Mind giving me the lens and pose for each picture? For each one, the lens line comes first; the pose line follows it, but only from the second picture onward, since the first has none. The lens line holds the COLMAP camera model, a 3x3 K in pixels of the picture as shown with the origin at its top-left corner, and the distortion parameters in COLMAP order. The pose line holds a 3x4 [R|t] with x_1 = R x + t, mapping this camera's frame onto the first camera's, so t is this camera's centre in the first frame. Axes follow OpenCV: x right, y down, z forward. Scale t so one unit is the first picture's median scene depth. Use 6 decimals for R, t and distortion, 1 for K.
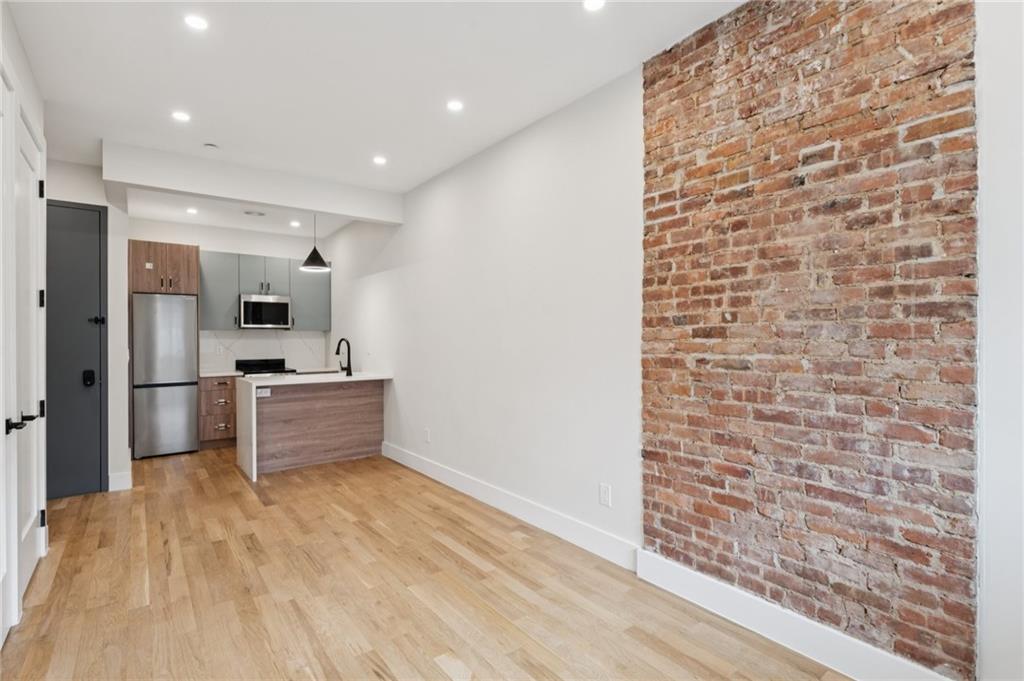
lens RADIAL K [[489.8, 0, 512.7], [0, 489.8, 339.8], [0, 0, 1]] dist [-0.003391, -0.000036]
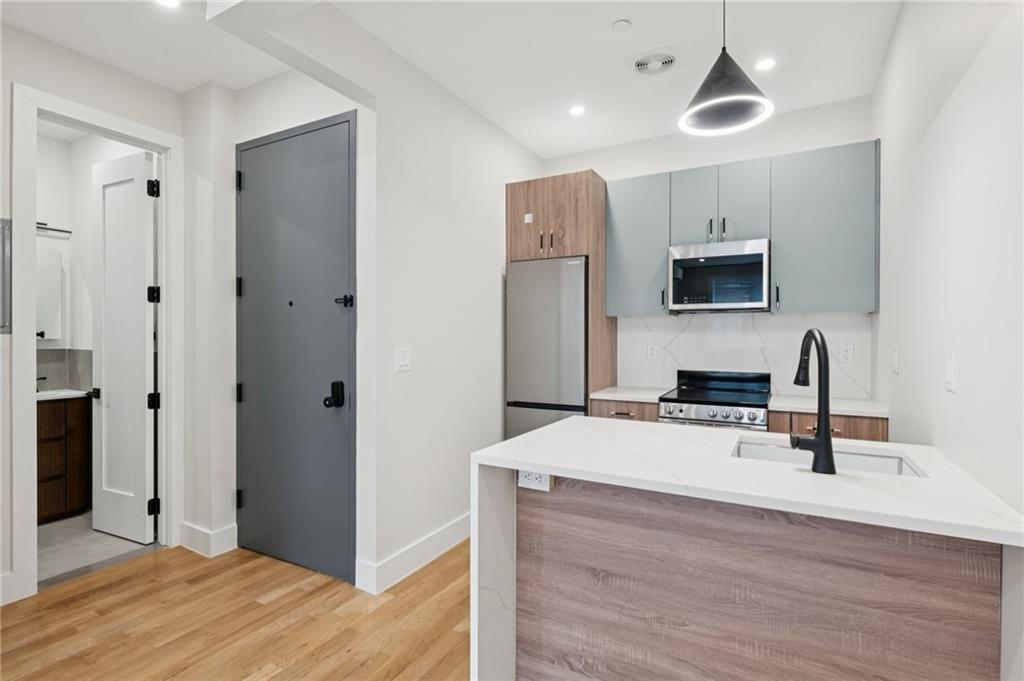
lens RADIAL K [[489.8, 0, 512.7], [0, 489.8, 338.3], [0, 0, 1]] dist [-0.003391, -0.000036]
pose [[0.400378, 0.015237, -0.916223, -0.160256], [-0.003685, 0.999880, 0.015018, -0.002421], [0.916343, -0.002636, 0.400387, 0.739973]]
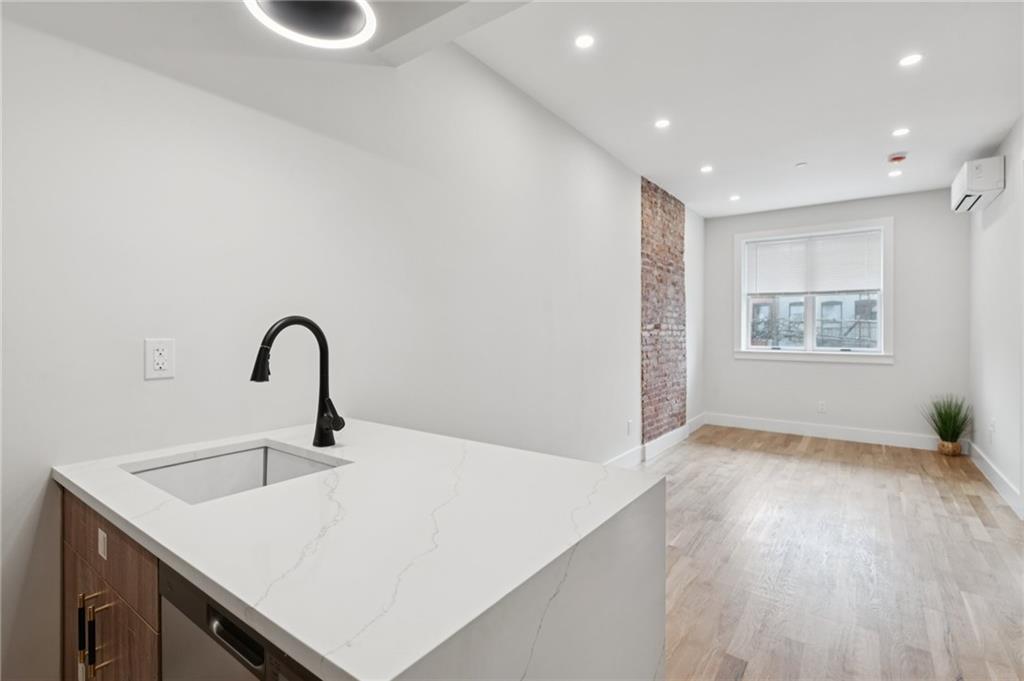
lens RADIAL K [[489.8, 0, 510.6], [0, 489.8, 336.1], [0, 0, 1]] dist [-0.003391, -0.000036]
pose [[-0.283484, -0.006352, 0.958956, -0.652870], [-0.001036, 0.999980, 0.006318, 0.005223], [-0.958976, 0.000798, -0.283485, 0.973142]]
